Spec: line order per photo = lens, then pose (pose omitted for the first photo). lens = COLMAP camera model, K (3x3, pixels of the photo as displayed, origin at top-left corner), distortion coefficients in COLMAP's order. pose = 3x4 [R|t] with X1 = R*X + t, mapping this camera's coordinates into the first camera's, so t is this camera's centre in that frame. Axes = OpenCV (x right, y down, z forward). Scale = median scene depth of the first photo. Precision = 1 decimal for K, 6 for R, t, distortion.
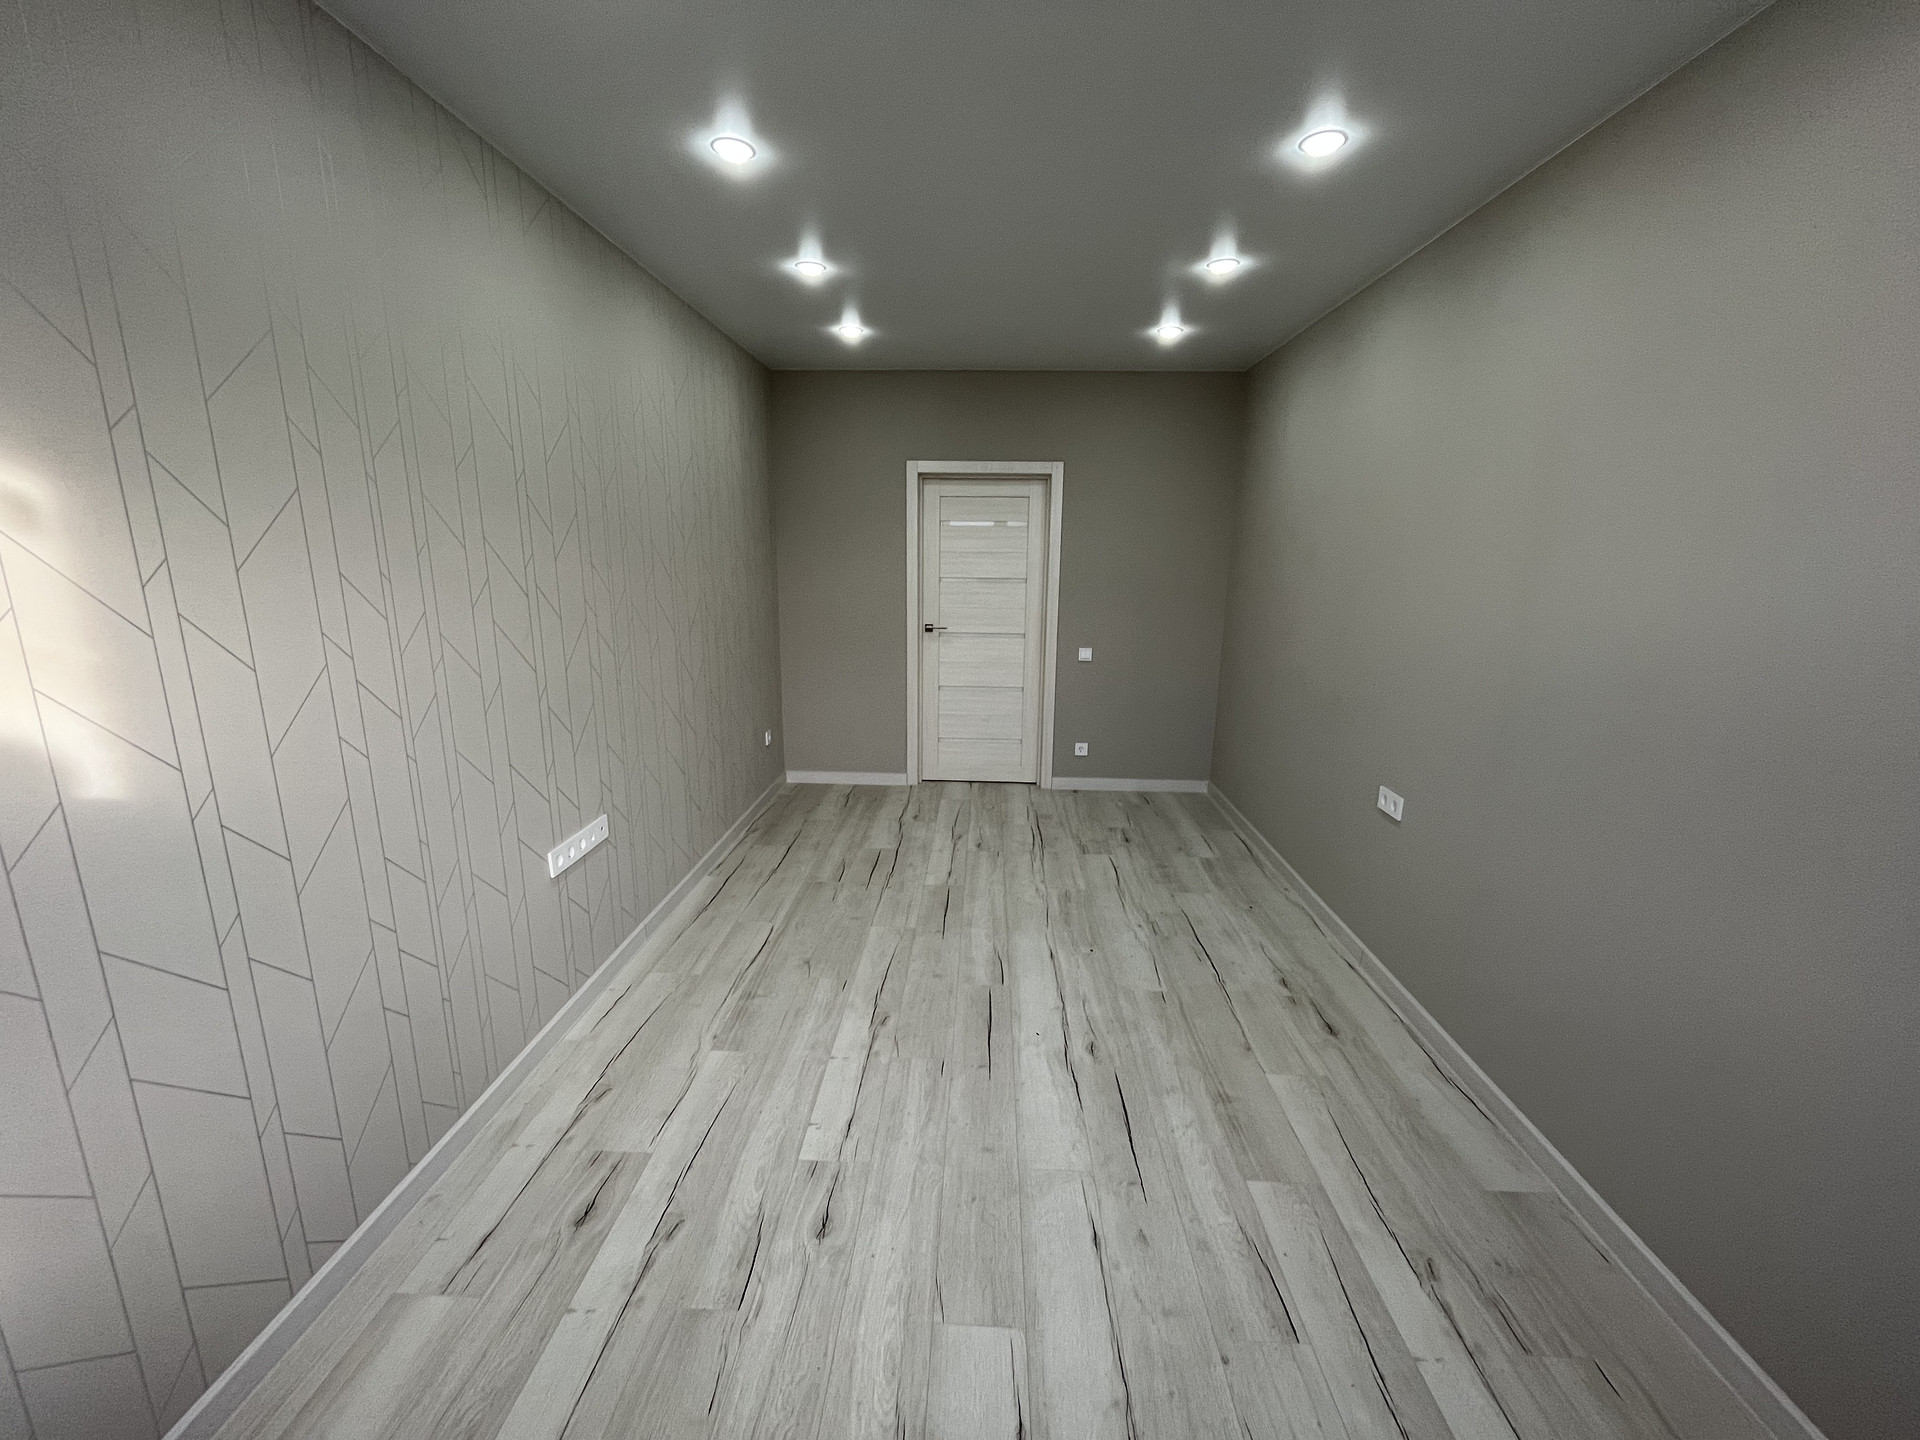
lens RADIAL K [[784.6, 0, 954.0], [0, 784.6, 735.5], [0, 0, 1]] dist [0.000736, 0.000212]
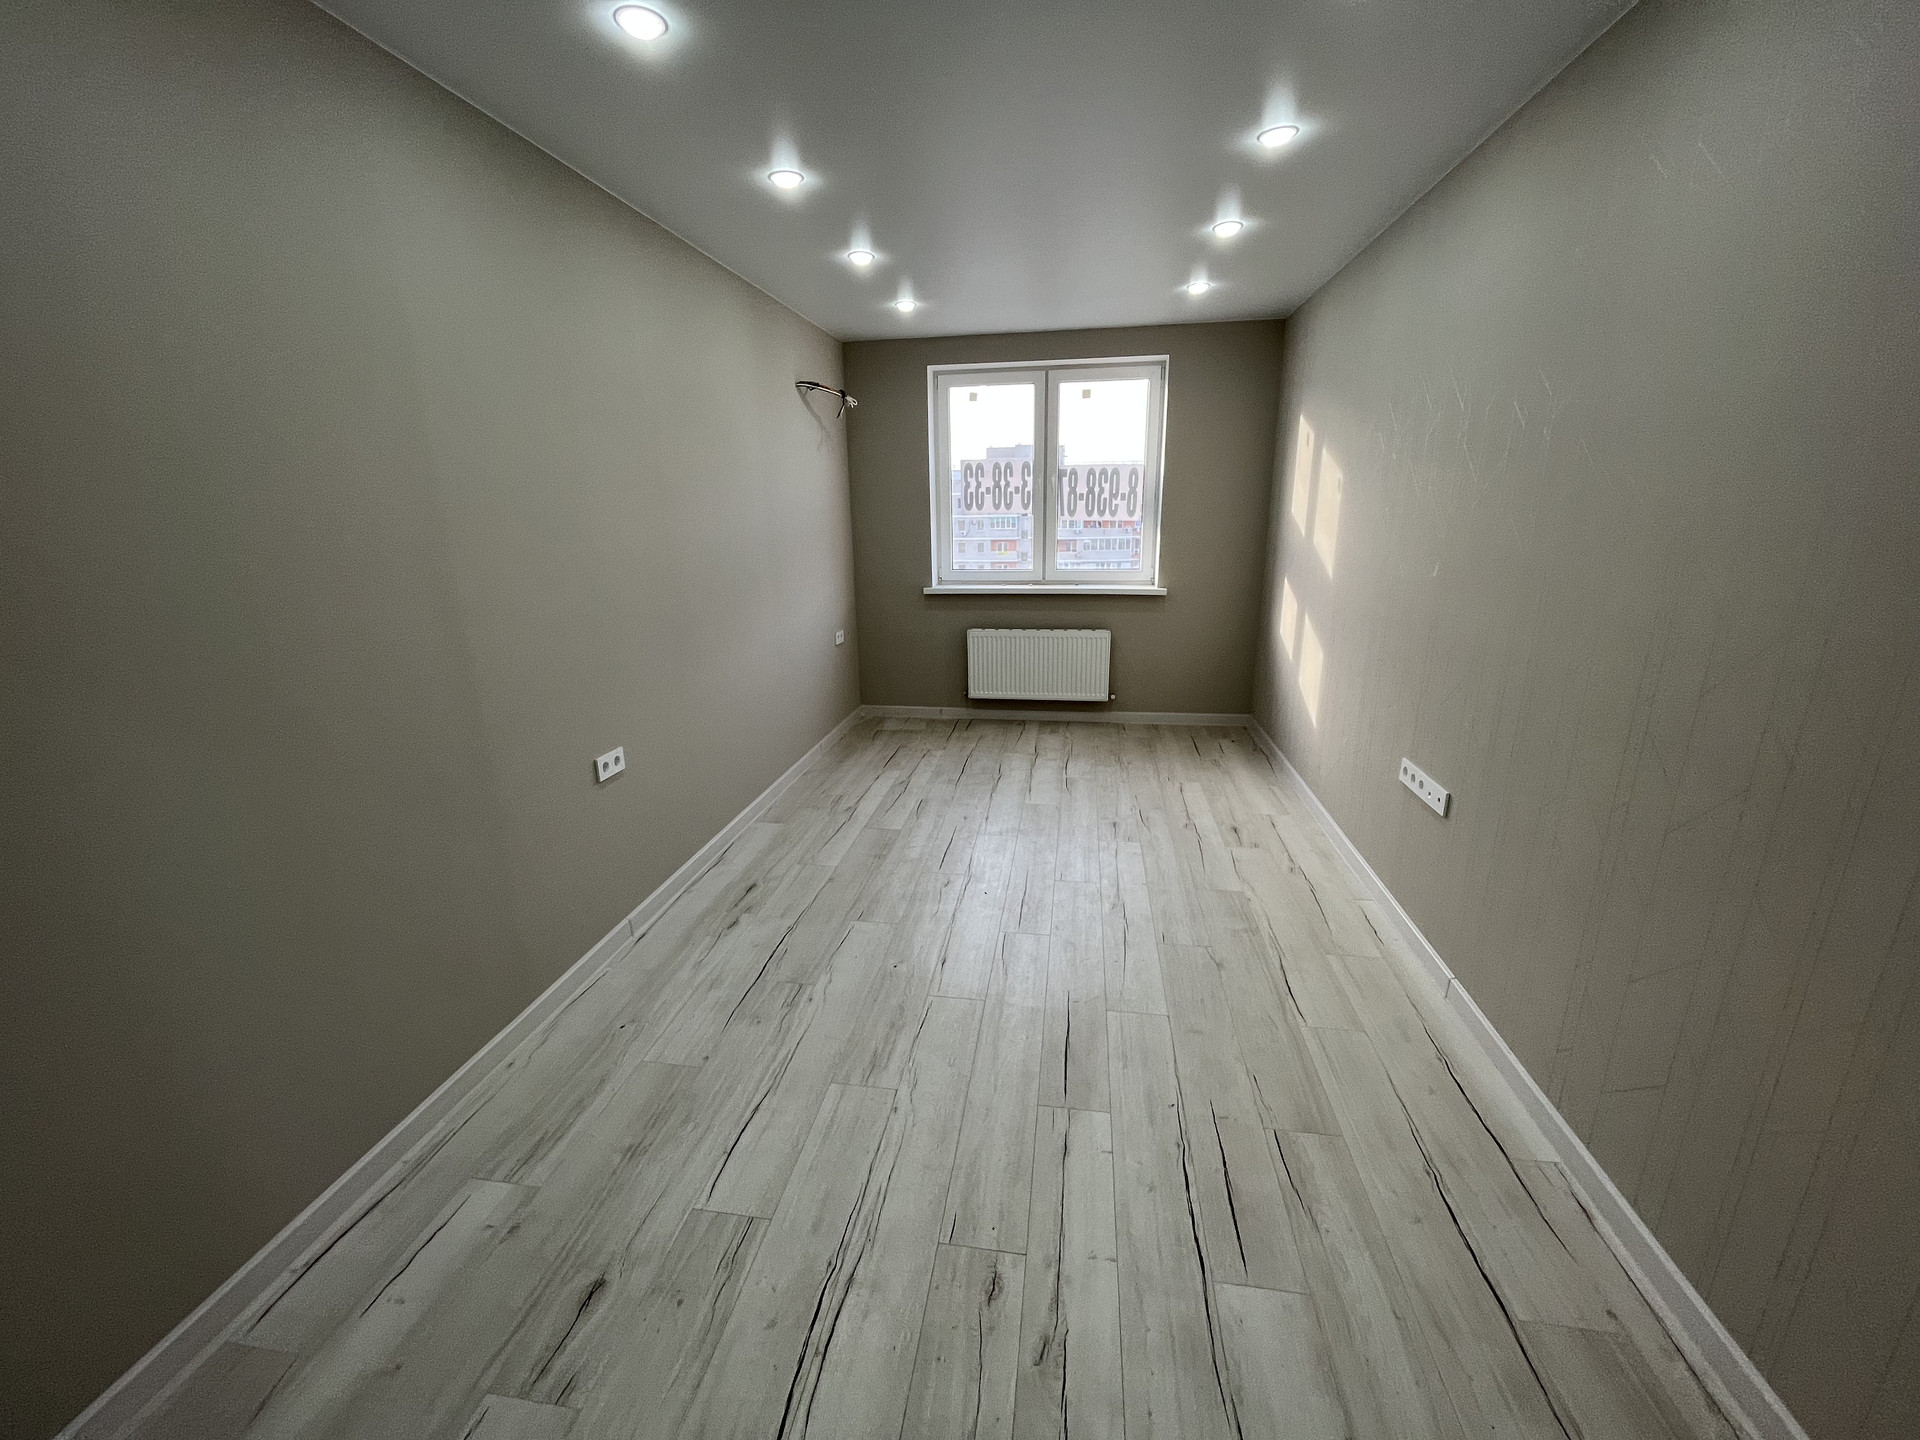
lens RADIAL K [[784.6, 0, 962.8], [0, 784.6, 718.4], [0, 0, 1]] dist [0.000736, 0.000212]
pose [[-0.994570, -0.023378, 0.101410, 0.022021], [0.028920, 0.873974, 0.485111, -0.441518], [-0.099971, 0.485410, -0.868552, 1.842717]]
